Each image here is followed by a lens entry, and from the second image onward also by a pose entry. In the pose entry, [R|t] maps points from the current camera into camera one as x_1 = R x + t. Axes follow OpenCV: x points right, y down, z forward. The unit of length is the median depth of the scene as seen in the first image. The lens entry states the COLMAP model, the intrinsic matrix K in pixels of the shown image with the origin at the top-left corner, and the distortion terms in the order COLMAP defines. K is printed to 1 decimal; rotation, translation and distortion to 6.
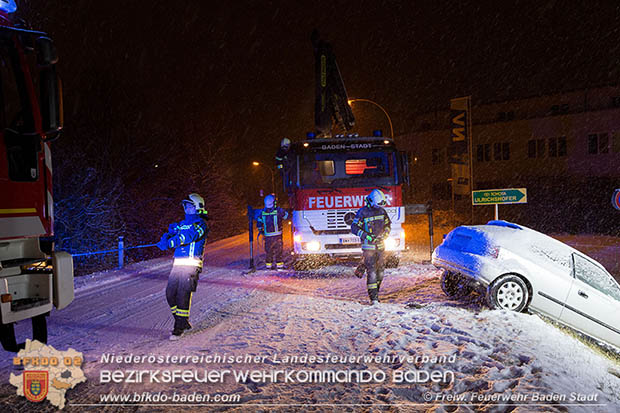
lens RADIAL K [[593.6, 0, 323.0], [0, 593.6, 205.1], [0, 0, 1]] dist [0.008471, 0.005878]
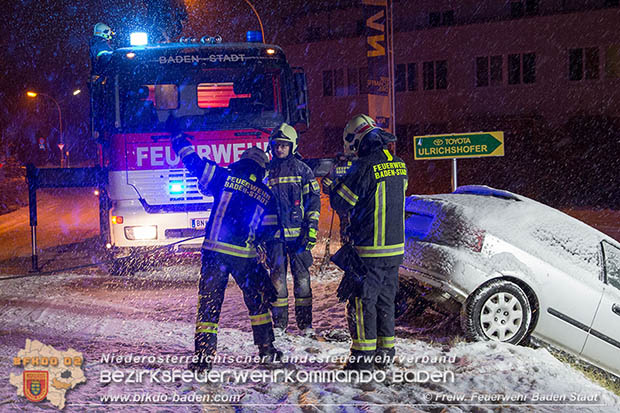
lens RADIAL K [[956.2, 0, 236.4], [0, 956.2, 194.9], [0, 0, 1]] dist [-0.008397, -0.004702]
pose [[0.994979, -0.007315, 0.099820, -0.028648], [0.004028, 0.999444, 0.033092, 0.003355], [-0.100006, -0.032524, 0.994455, 0.103487]]
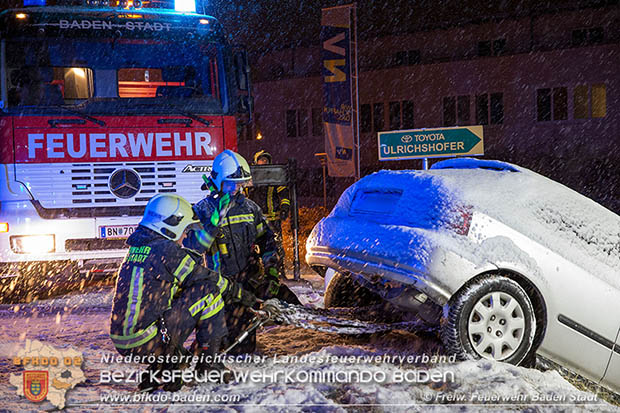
lens RADIAL K [[954.8, 0, 317.3], [0, 954.8, 198.2], [0, 0, 1]] dist [0.112978, 0.097926]
pose [[0.976567, 0.002776, 0.215196, 0.044479], [0.002292, 0.999726, -0.023300, 0.072668], [-0.215201, 0.023247, 0.976293, 0.341764]]
